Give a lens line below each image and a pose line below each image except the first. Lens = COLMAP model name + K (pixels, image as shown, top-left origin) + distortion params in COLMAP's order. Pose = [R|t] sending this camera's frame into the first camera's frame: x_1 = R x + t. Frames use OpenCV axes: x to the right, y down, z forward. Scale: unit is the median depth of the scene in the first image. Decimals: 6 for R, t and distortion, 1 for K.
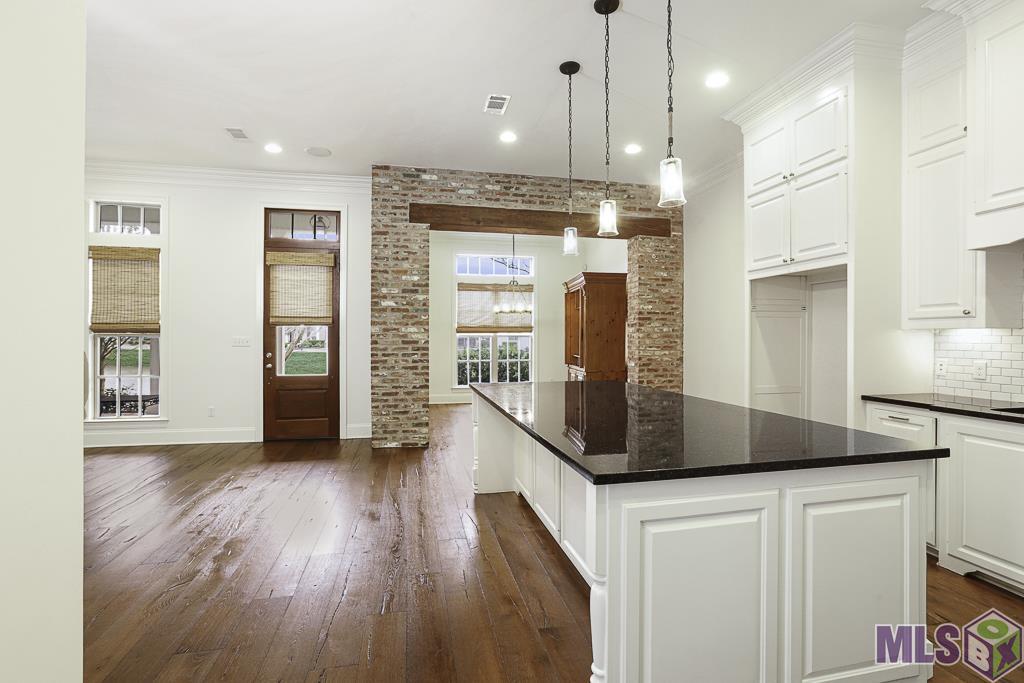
lens RADIAL K [[468.5, 0, 511.5], [0, 468.5, 329.0], [0, 0, 1]] dist [-0.034289, 0.000569]
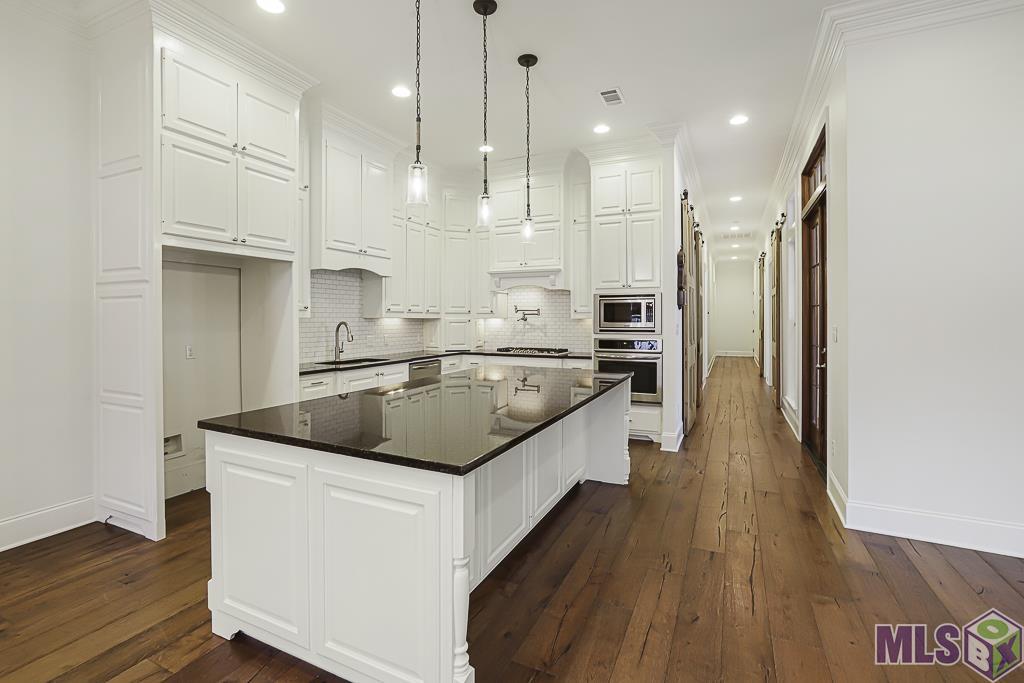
lens RADIAL K [[468.5, 0, 511.5], [0, 468.5, 329.0], [0, 0, 1]] dist [-0.034289, 0.000569]
pose [[-0.810335, -0.008878, 0.585899, -0.355978], [0.001263, 0.999856, 0.016897, 0.008015], [-0.585965, 0.014432, -0.810208, 1.422502]]
